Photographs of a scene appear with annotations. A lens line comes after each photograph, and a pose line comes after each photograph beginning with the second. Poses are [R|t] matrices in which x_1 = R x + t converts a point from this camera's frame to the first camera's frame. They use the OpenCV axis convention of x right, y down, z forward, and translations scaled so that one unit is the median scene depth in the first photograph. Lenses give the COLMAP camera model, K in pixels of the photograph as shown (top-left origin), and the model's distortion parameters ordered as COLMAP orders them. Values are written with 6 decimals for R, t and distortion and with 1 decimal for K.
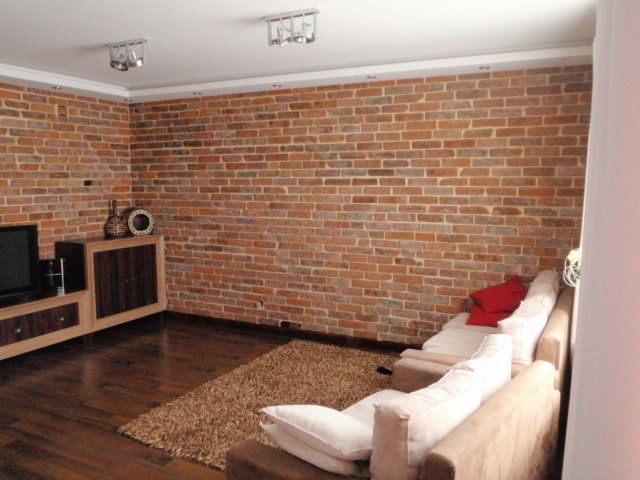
lens RADIAL K [[540.1, 0, 318.3], [0, 540.1, 239.0], [0, 0, 1]] dist [-0.076612, 0.046838]
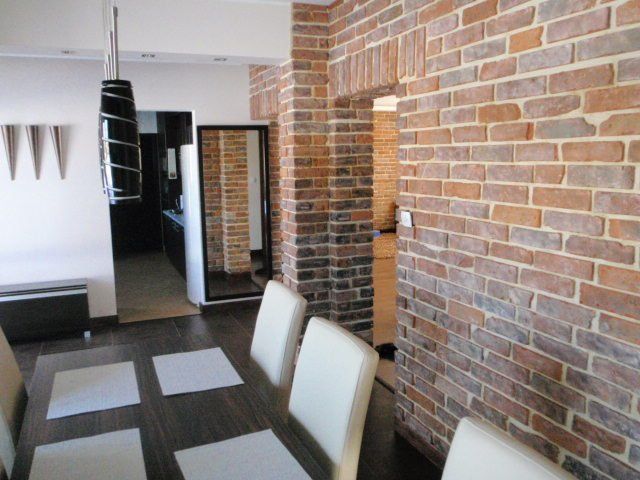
lens RADIAL K [[540.1, 0, 314.9], [0, 540.1, 237.2], [0, 0, 1]] dist [-0.076612, 0.046838]
pose [[0.659781, -0.114550, 0.742676, -1.626800], [0.091857, 0.993196, 0.071586, 0.042324], [-0.745823, 0.020989, 0.665814, -0.298564]]
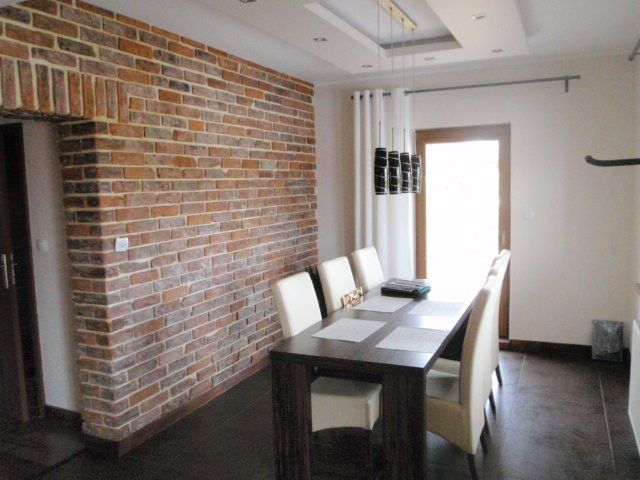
lens RADIAL K [[540.1, 0, 321.8], [0, 540.1, 241.4], [0, 0, 1]] dist [-0.076612, 0.046838]
pose [[-0.998803, 0.037137, -0.031830, -1.355137], [0.029656, 0.977317, 0.209695, -0.055553], [0.038896, 0.208500, -0.977249, 0.629190]]
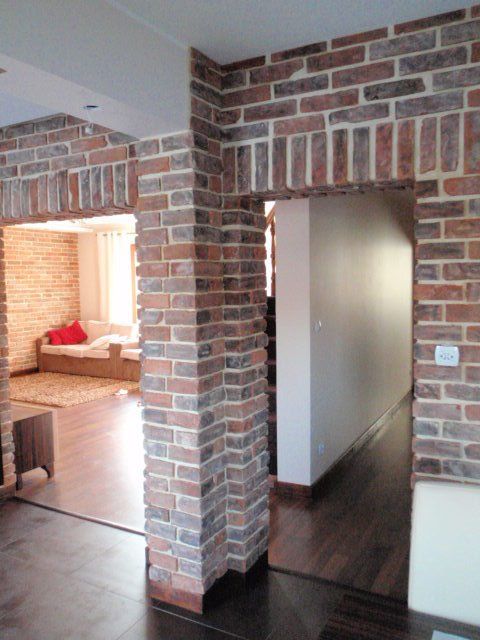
lens RADIAL K [[540.1, 0, 236.3], [0, 540.1, 317.6], [0, 0, 1]] dist [-0.076612, 0.046838]
pose [[0.036015, -0.068882, 0.996975, -1.570660], [0.124287, 0.990185, 0.063923, -0.006000], [-0.991592, 0.121609, 0.044223, 0.151292]]
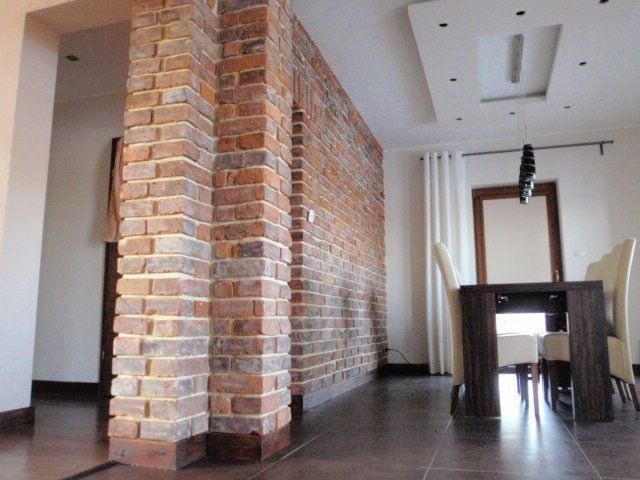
lens RADIAL K [[540.1, 0, 320.7], [0, 540.1, 240.0], [0, 0, 1]] dist [-0.076612, 0.046838]
pose [[-0.988099, -0.011170, -0.153410, -1.040678], [-0.003432, 0.998712, -0.050612, 0.141262], [0.153778, -0.049483, -0.986866, 0.729267]]
